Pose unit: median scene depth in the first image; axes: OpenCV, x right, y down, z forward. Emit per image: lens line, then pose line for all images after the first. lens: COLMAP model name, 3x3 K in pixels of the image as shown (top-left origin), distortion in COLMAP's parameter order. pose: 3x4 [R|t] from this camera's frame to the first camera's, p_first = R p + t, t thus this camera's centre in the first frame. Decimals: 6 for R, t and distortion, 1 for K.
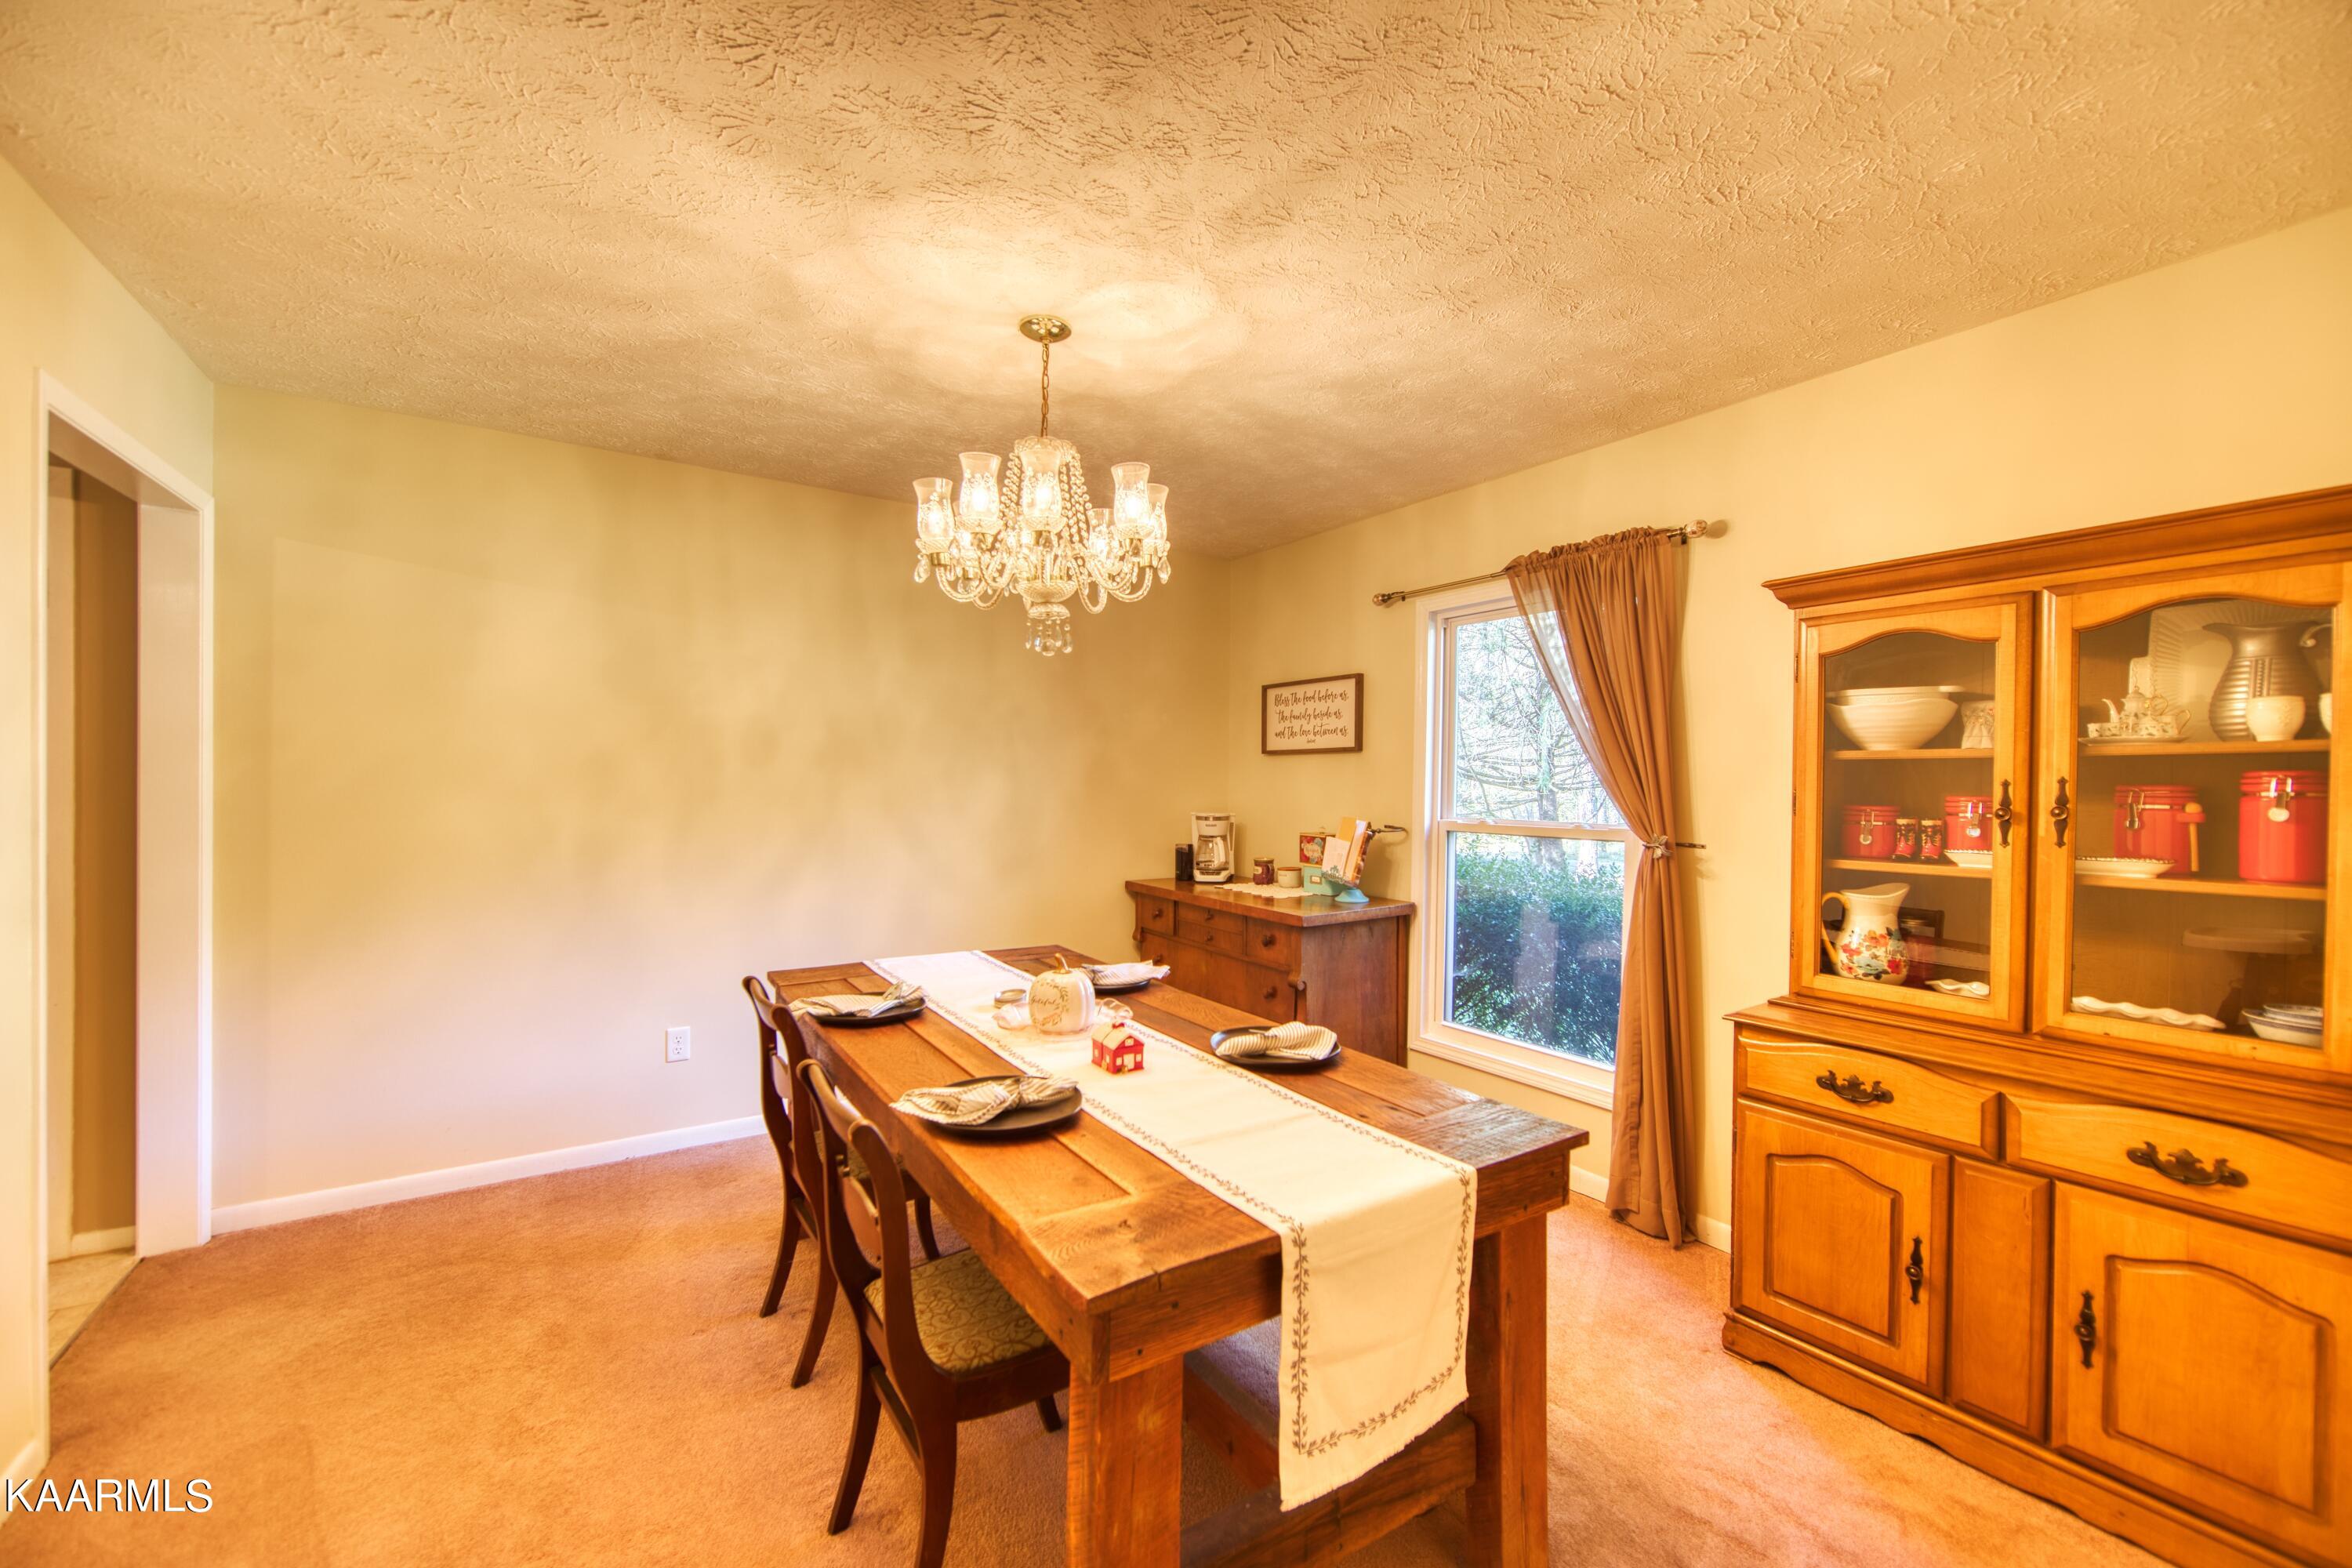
lens RADIAL K [[927.2, 0, 1172.5], [0, 927.2, 784.0], [0, 0, 1]] dist [-0.002098, -0.000093]
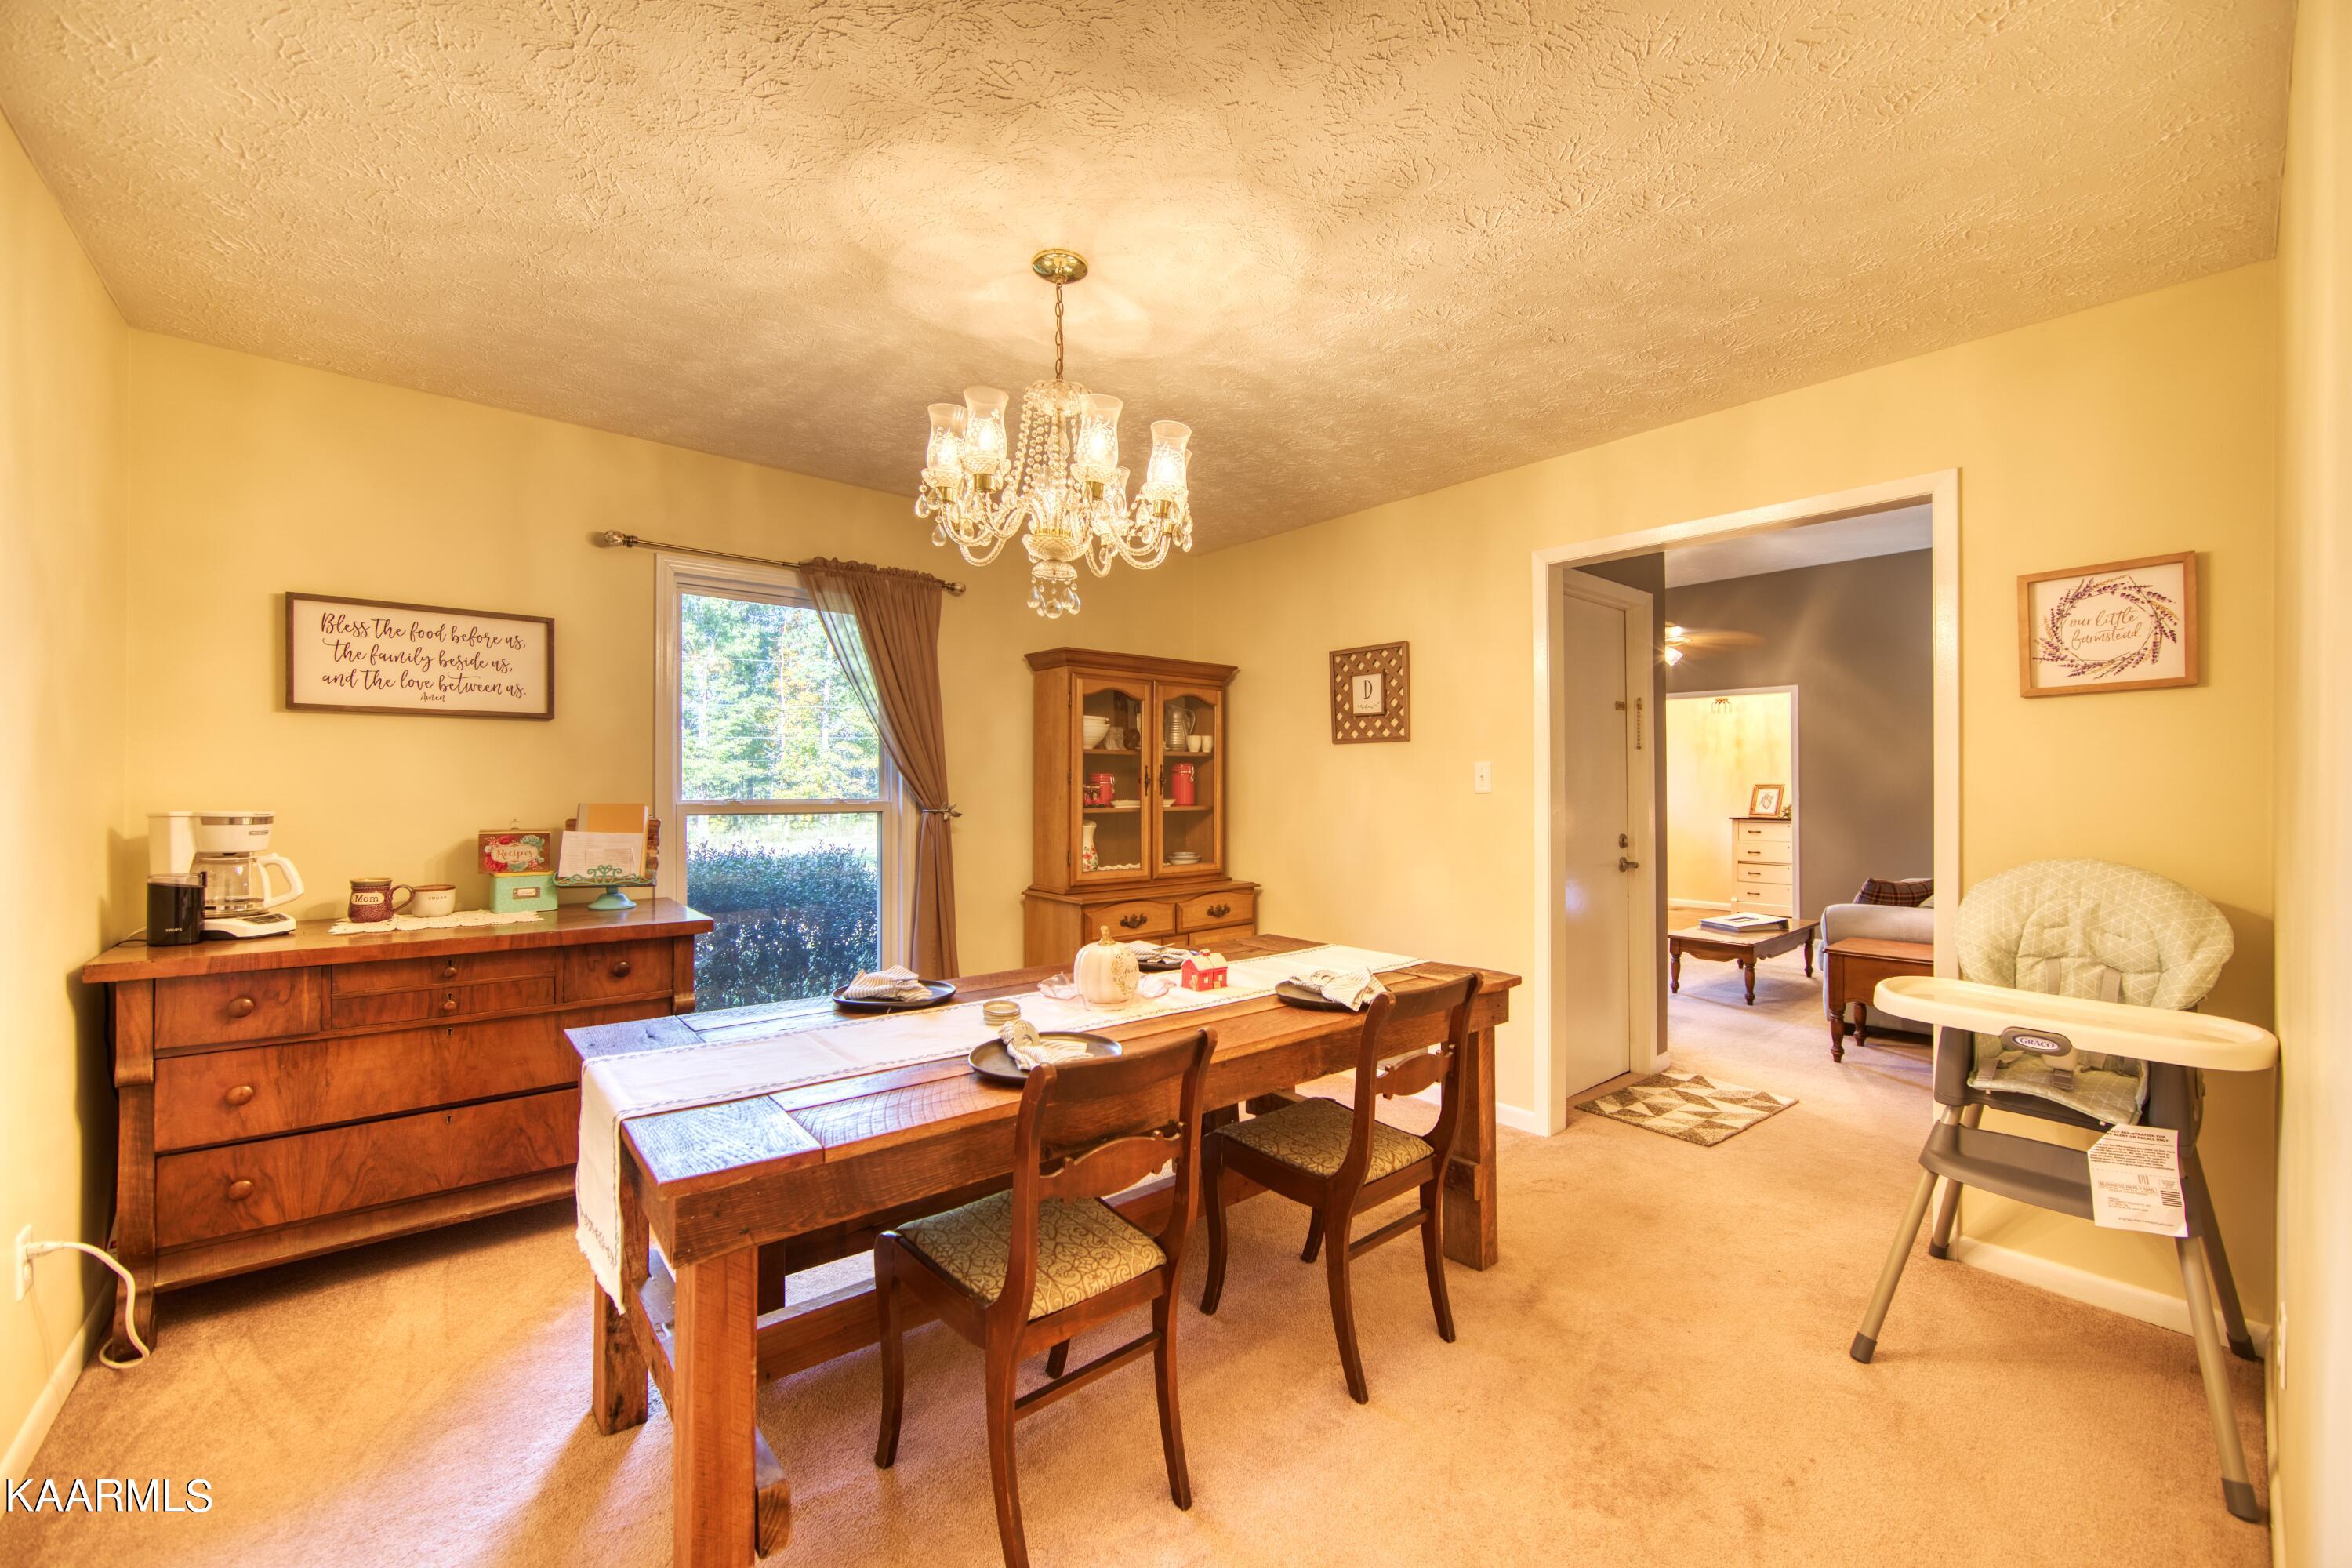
lens RADIAL K [[927.2, 0, 1172.6], [0, 927.2, 788.2], [0, 0, 1]] dist [-0.002098, -0.000093]
pose [[-0.104483, -0.008830, 0.994488, -0.782791], [-0.001094, 0.999961, 0.008763, 0.018172], [-0.994526, -0.000172, -0.104488, 0.716302]]
